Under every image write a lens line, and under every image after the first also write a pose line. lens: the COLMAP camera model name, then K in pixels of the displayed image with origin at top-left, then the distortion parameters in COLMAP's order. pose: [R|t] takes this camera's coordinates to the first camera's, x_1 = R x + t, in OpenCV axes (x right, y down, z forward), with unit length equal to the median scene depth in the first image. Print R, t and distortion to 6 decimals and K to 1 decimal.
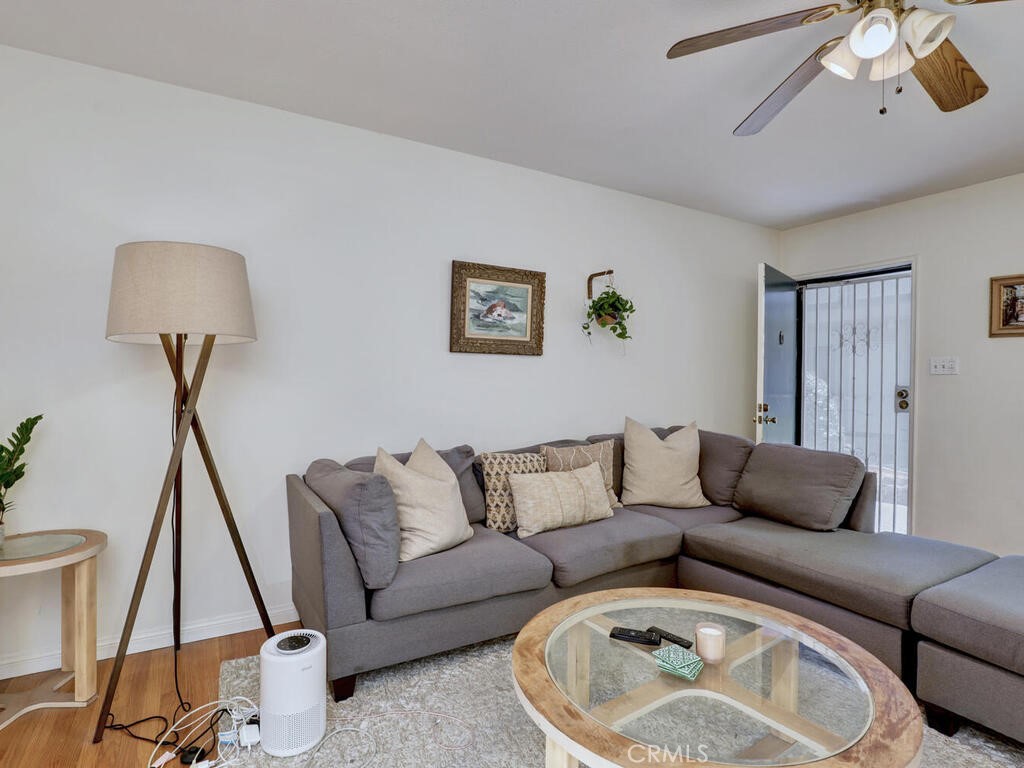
lens RADIAL K [[534.7, 0, 512.0], [0, 534.7, 384.0], [0, 0, 1]] dist [-0.015721, 0.000700]
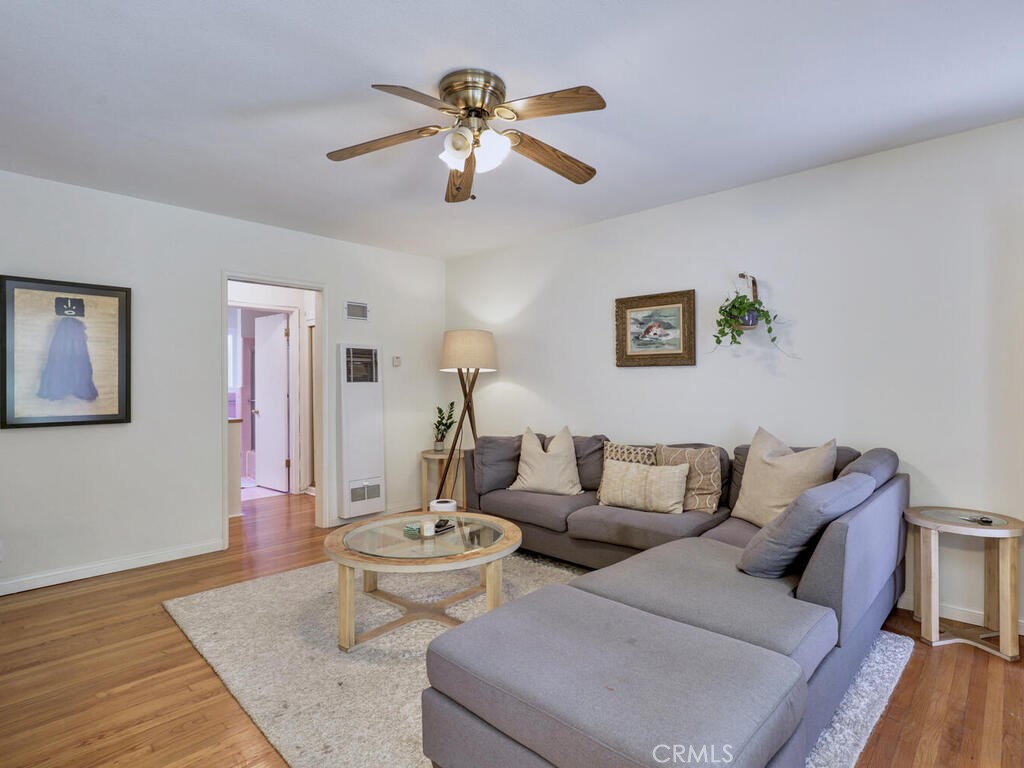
lens RADIAL K [[534.7, 0, 512.0], [0, 534.7, 384.0], [0, 0, 1]] dist [-0.015721, 0.000700]
pose [[0.276766, -0.005095, -0.960924, 1.064174], [0.001186, 0.999987, -0.004961, -0.009331], [0.960937, 0.000233, 0.276769, 0.352643]]
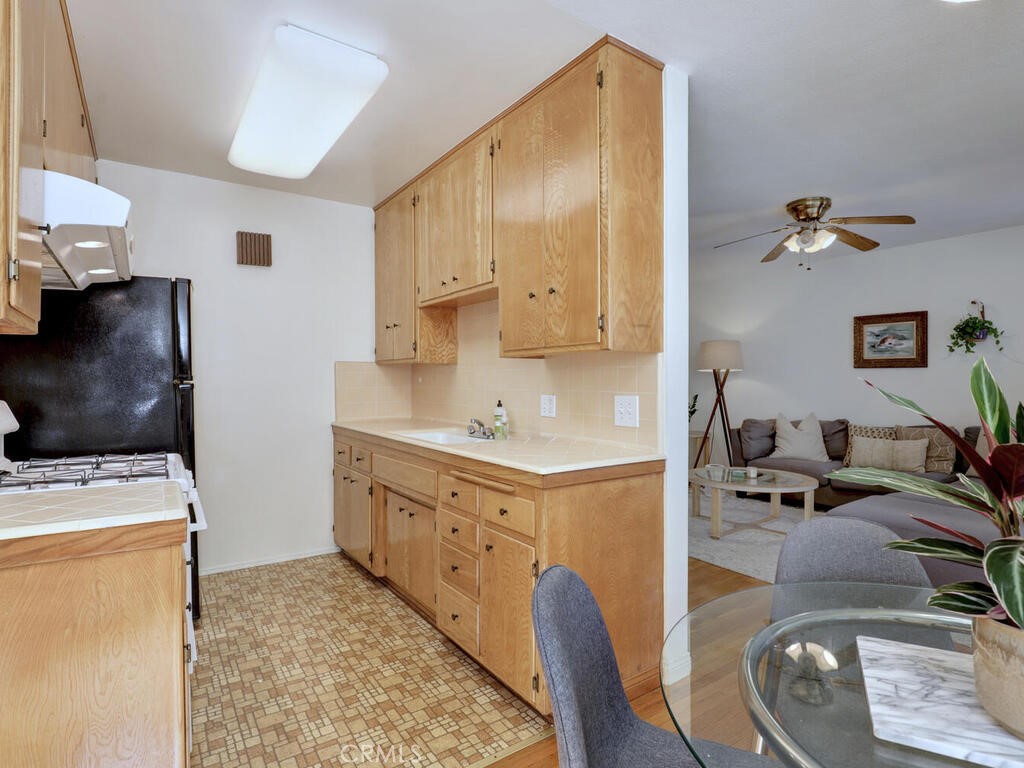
lens RADIAL K [[534.7, 0, 512.0], [0, 534.7, 384.0], [0, 0, 1]] dist [-0.015721, 0.000700]
pose [[0.063045, 0.002648, -0.998007, 1.522302], [-0.000465, 0.999996, 0.002624, -0.010241], [0.998011, 0.000298, 0.063046, -0.247298]]
